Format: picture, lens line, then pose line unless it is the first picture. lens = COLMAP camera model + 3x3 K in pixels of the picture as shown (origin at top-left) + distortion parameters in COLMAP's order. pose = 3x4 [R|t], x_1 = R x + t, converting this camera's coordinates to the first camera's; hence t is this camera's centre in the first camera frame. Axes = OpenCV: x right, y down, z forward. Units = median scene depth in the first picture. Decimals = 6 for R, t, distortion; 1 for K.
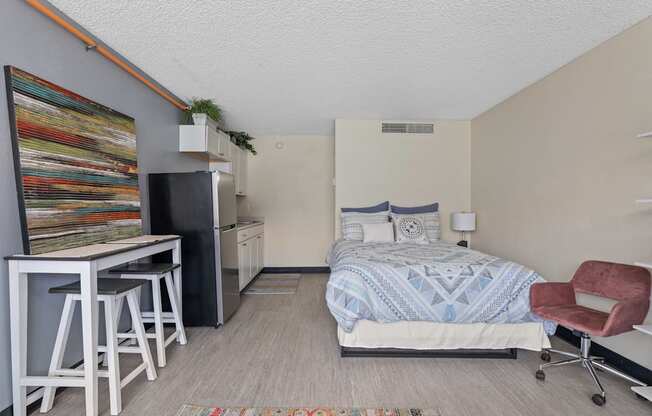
lens RADIAL K [[301.8, 0, 324.6], [0, 301.8, 213.1], [0, 0, 1]] dist [-0.021228, 0.003337]
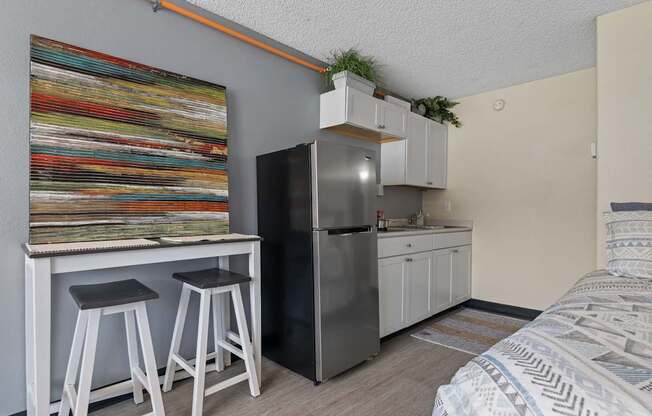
lens RADIAL K [[335.8, 0, 325.7], [0, 335.8, 210.4], [0, 0, 1]] dist [-0.009757, 0.003499]
pose [[0.703781, 0.005054, -0.710399, 0.204910], [-0.024494, 0.999553, -0.017154, 0.025690], [0.709995, 0.029473, 0.703590, 0.615359]]
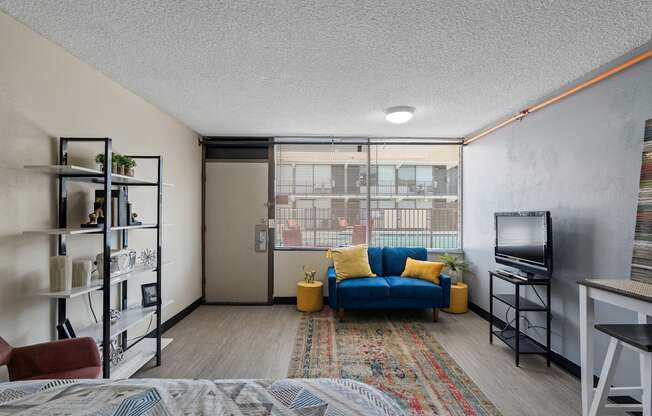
lens RADIAL K [[301.8, 0, 325.9], [0, 301.8, 210.2], [0, 0, 1]] dist [-0.021228, 0.003337]
pose [[-0.999979, 0.001432, -0.006249, 0.159649], [0.001316, 0.999827, 0.018558, -0.105968], [0.006275, 0.018549, -0.999808, 1.449001]]
